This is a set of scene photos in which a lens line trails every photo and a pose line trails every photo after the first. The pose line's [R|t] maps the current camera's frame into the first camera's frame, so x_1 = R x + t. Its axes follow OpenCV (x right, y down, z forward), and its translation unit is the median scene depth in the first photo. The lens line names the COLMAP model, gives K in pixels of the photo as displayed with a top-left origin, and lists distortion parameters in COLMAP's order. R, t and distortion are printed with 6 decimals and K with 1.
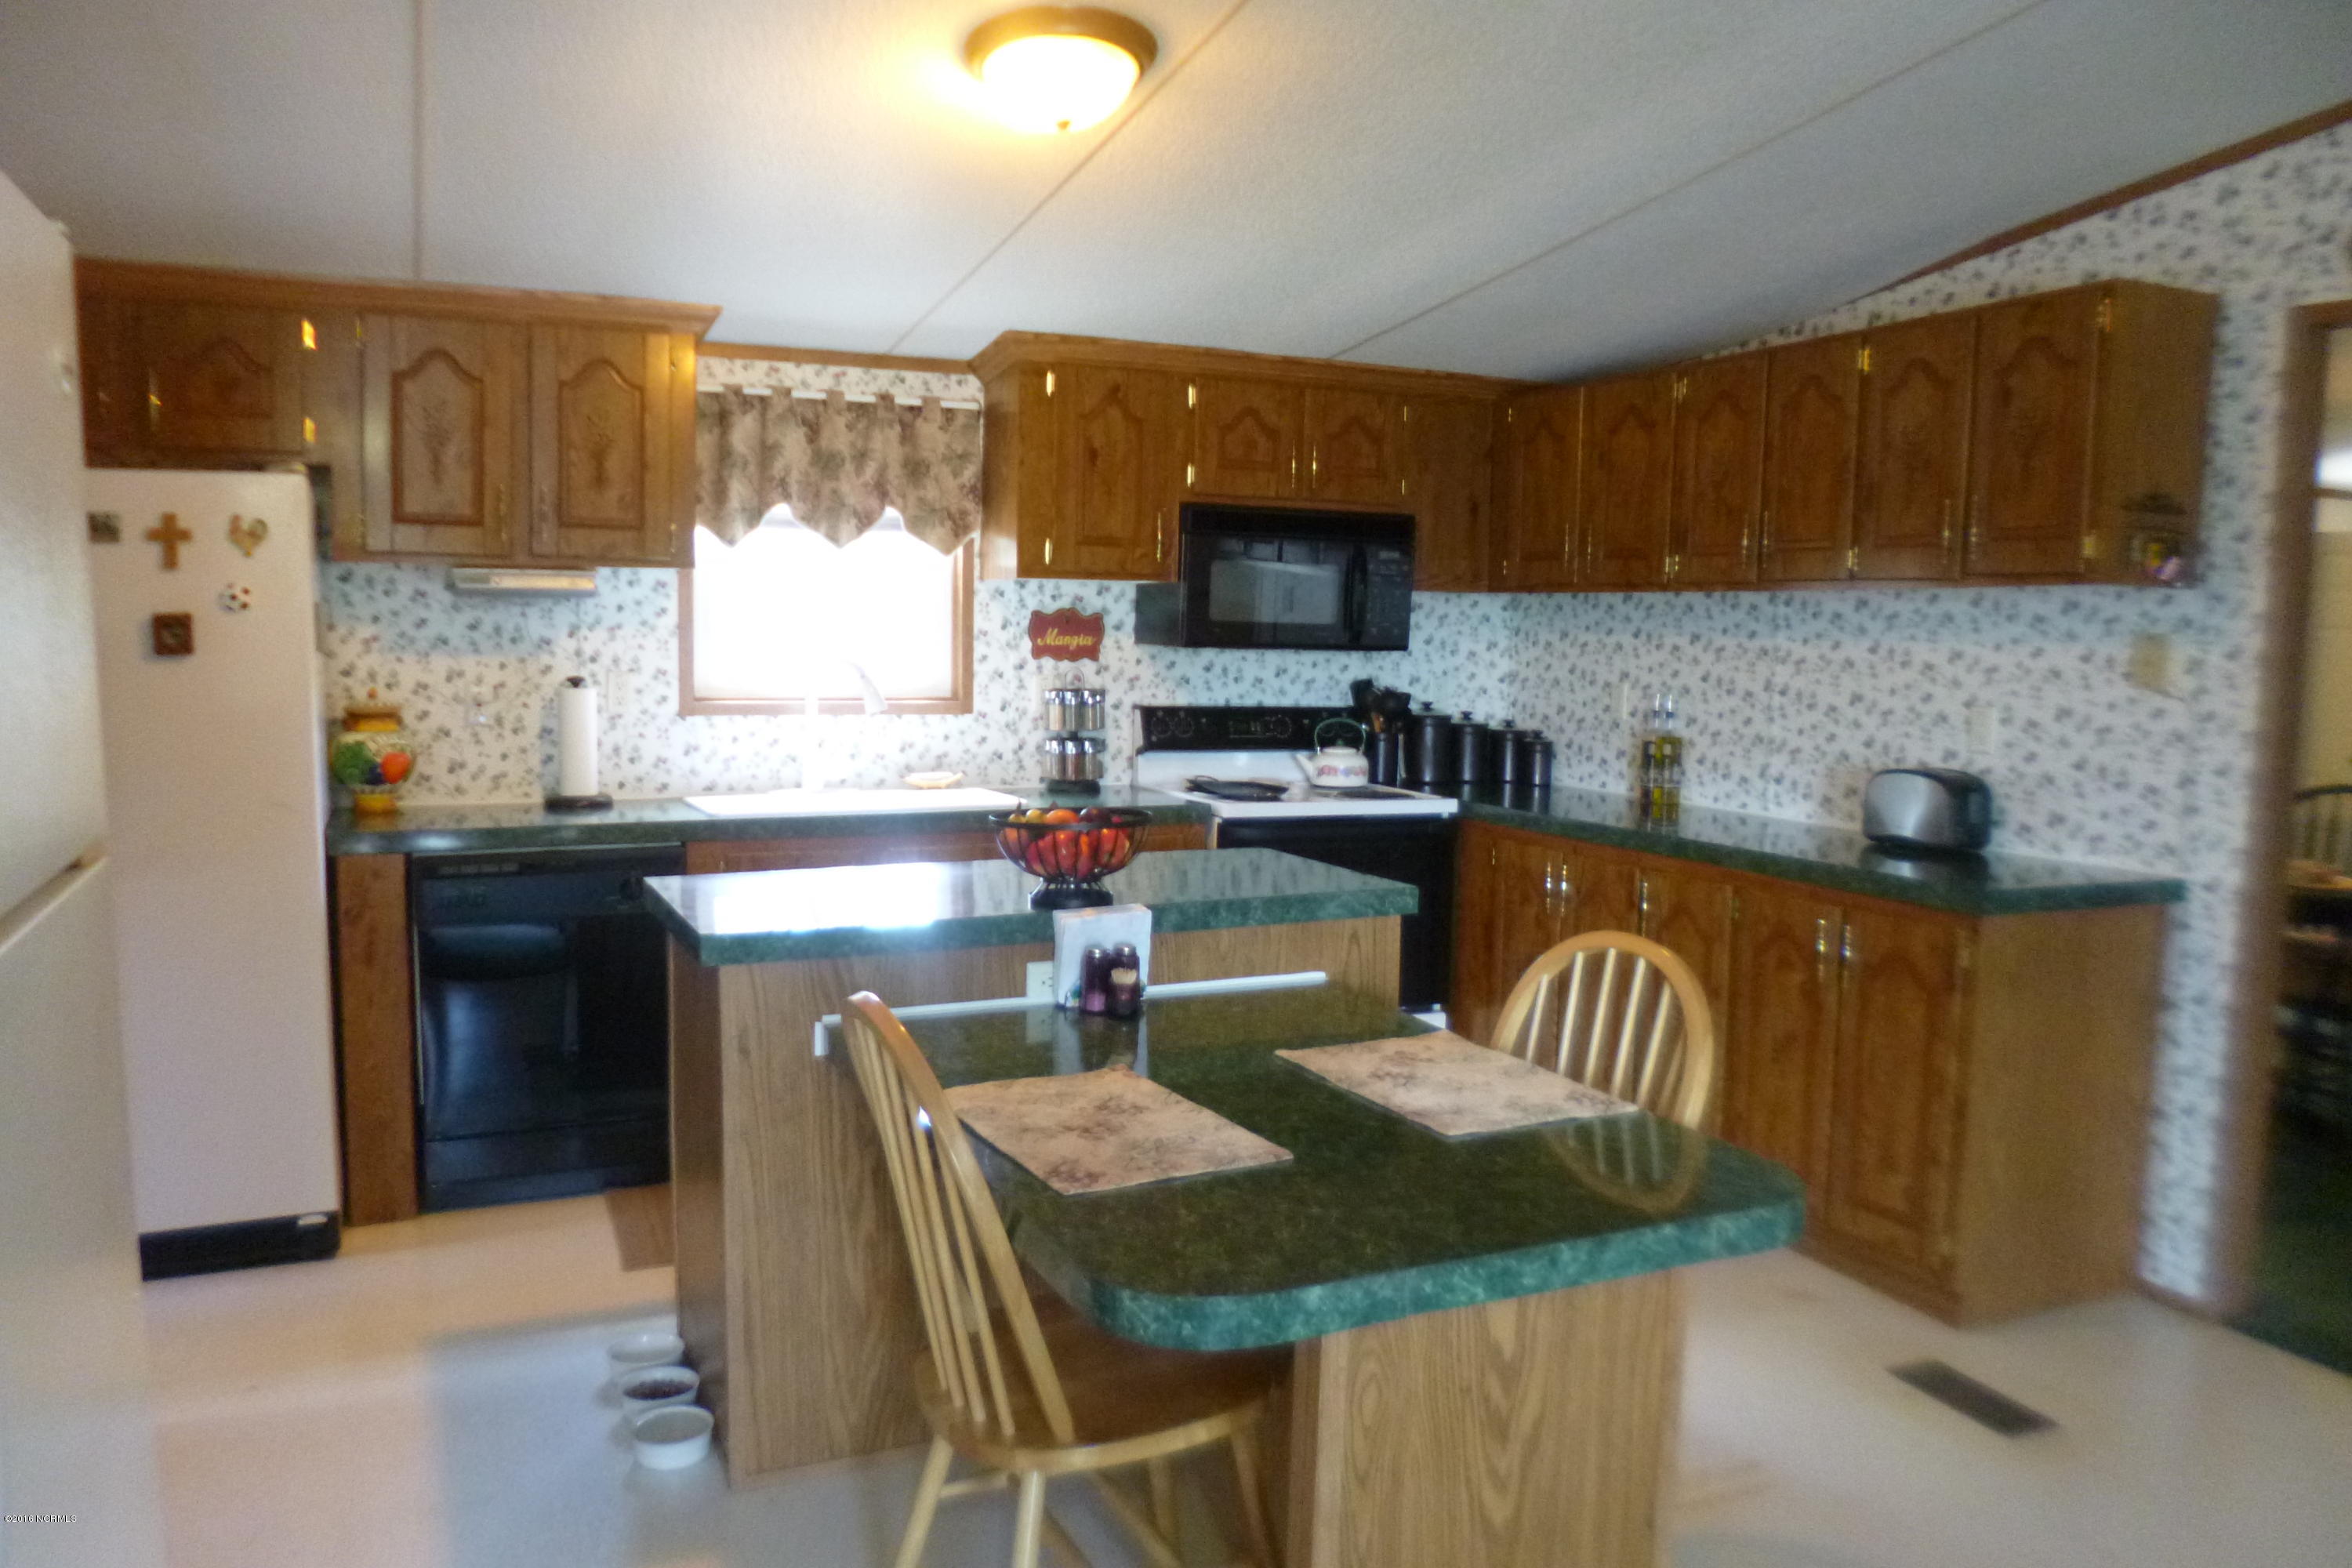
lens RADIAL K [[1715.3, 0, 1131.8], [0, 1715.3, 786.1], [0, 0, 1]] dist [-0.019404, 0.044314]
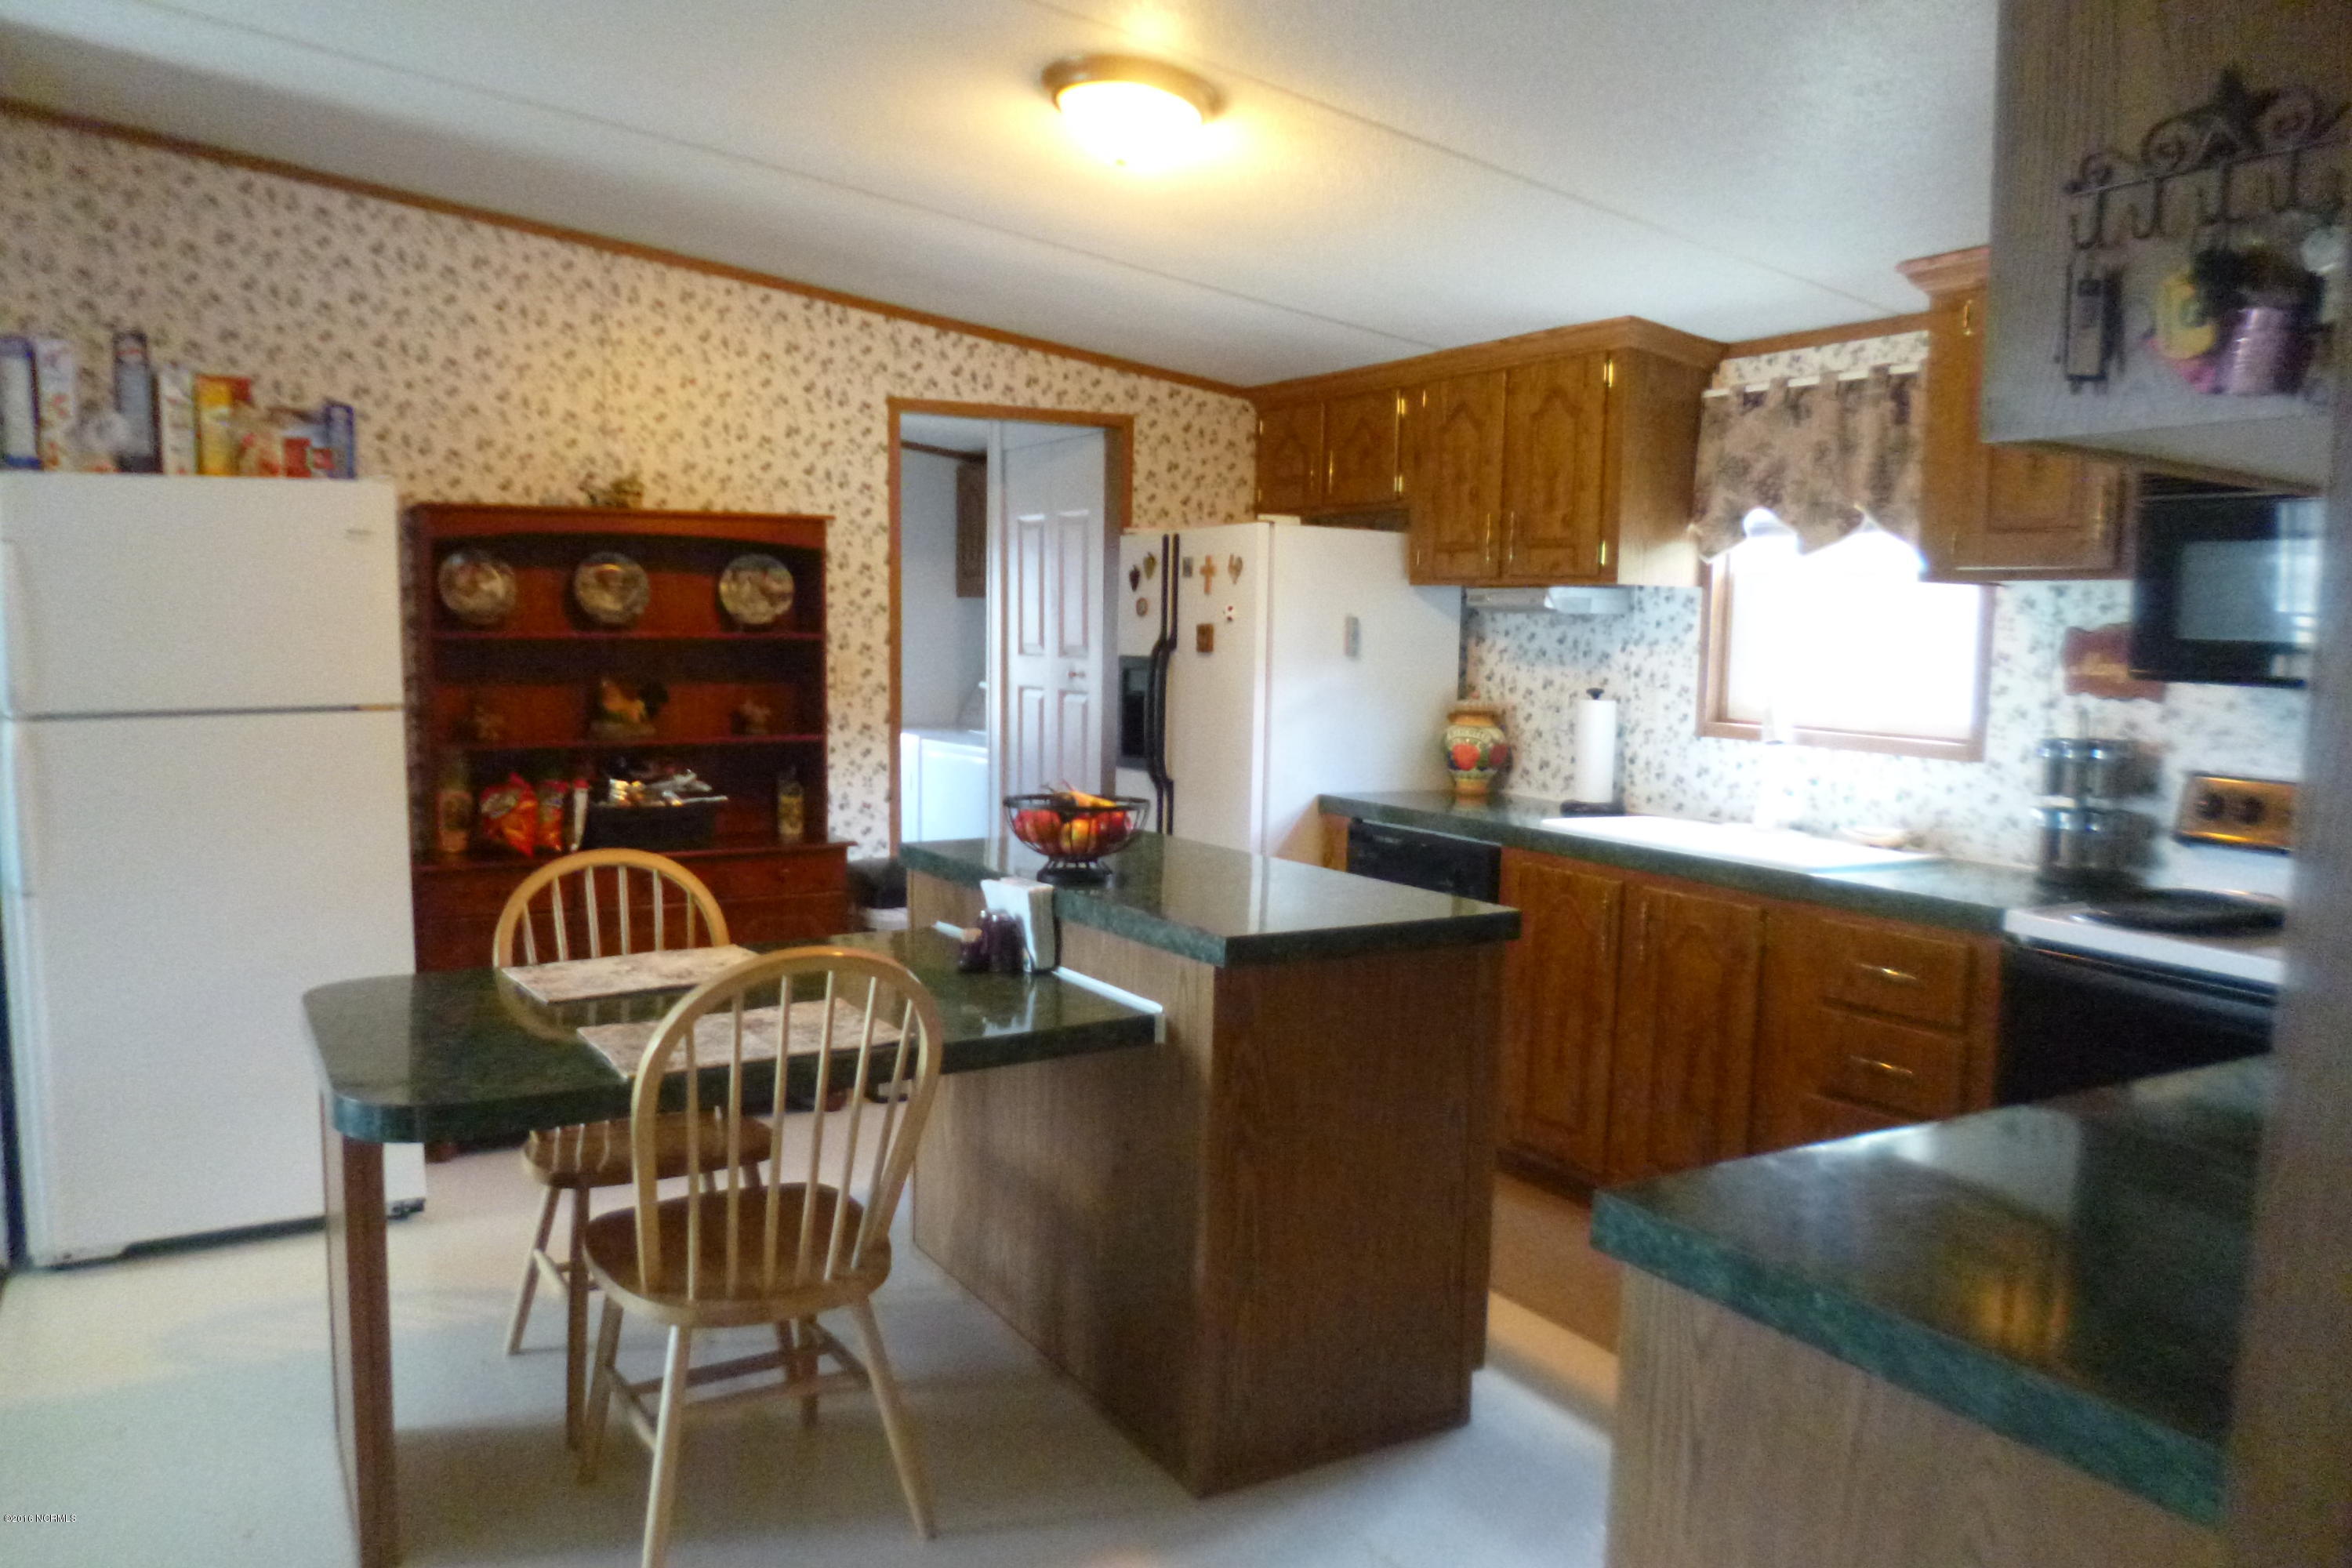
lens RADIAL K [[1759.2, 0, 1176.0], [0, 1759.2, 784.0], [0, 0, 1]] dist [-0.002635, 0.153002]
pose [[0.126910, 0.085723, -0.988203, 0.688350], [-0.115466, 0.990762, 0.071117, -0.050879], [0.985171, 0.105078, 0.135636, 0.581113]]
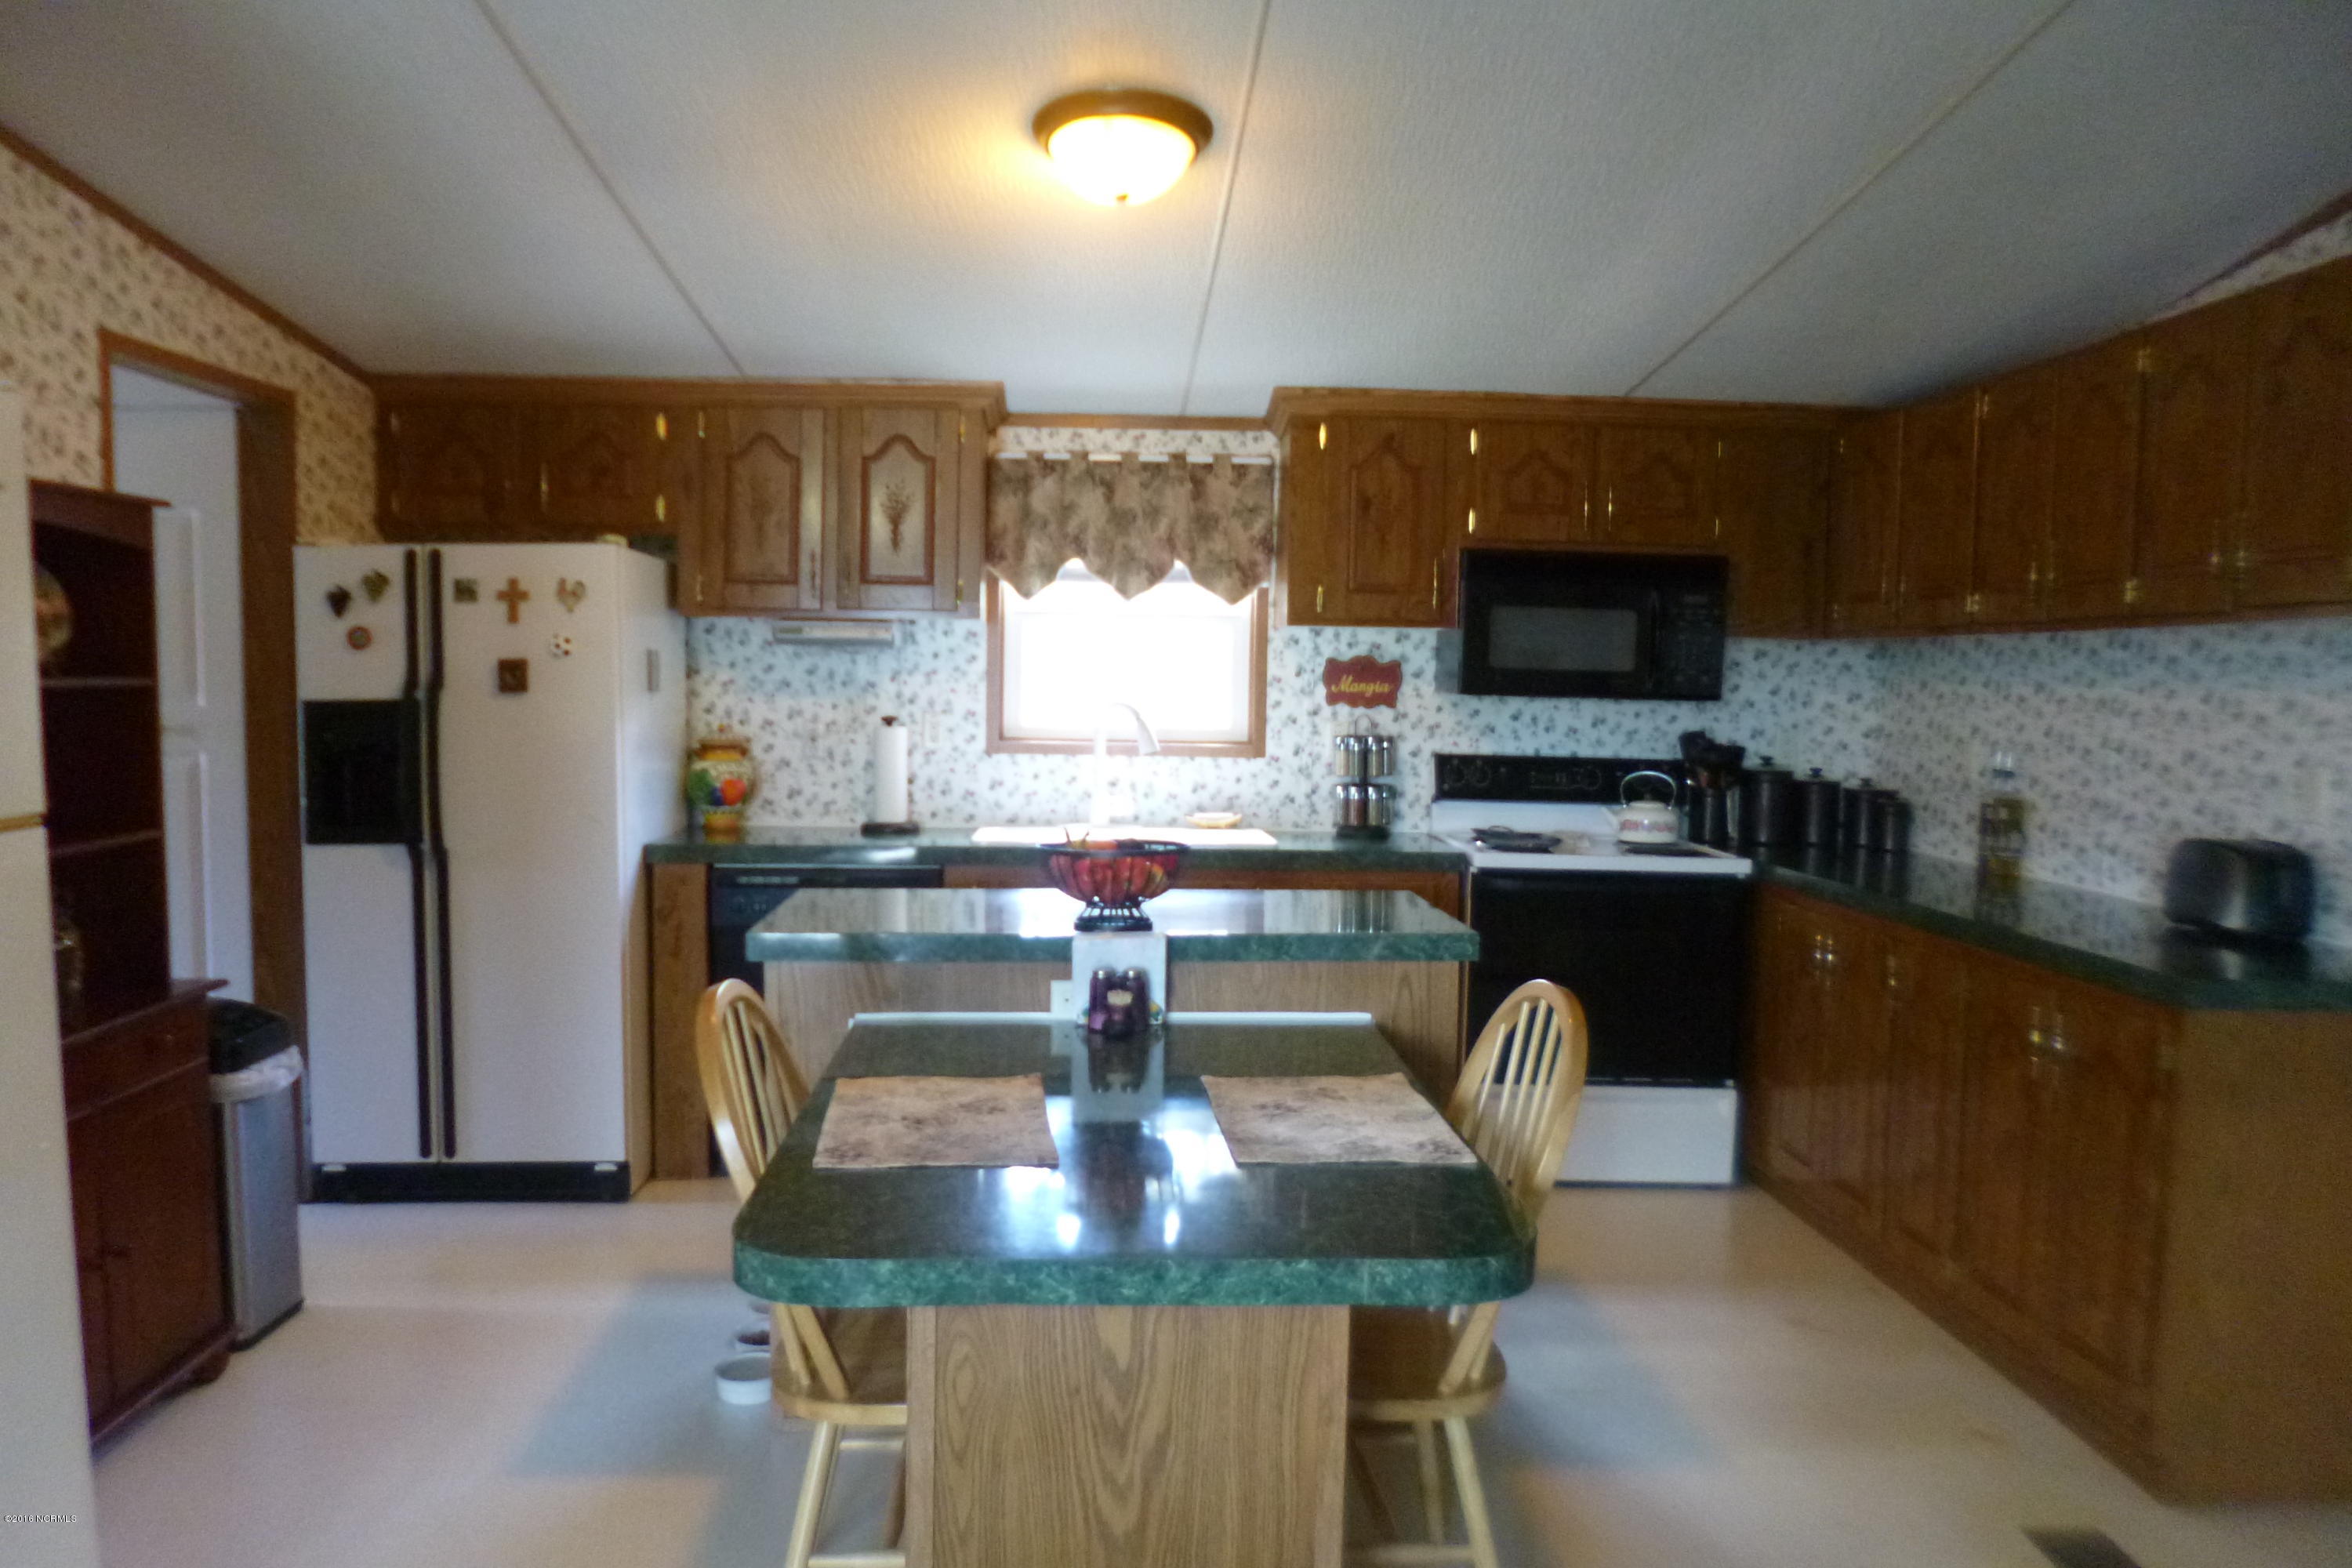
lens RADIAL K [[1715.3, 0, 1131.8], [0, 1715.3, 786.1], [0, 0, 1]] dist [-0.019404, 0.044314]
pose [[0.929269, 0.025675, -0.368511, 0.229068], [-0.038130, 0.998920, -0.026554, 0.005540], [0.367431, 0.038727, 0.929244, 0.014523]]
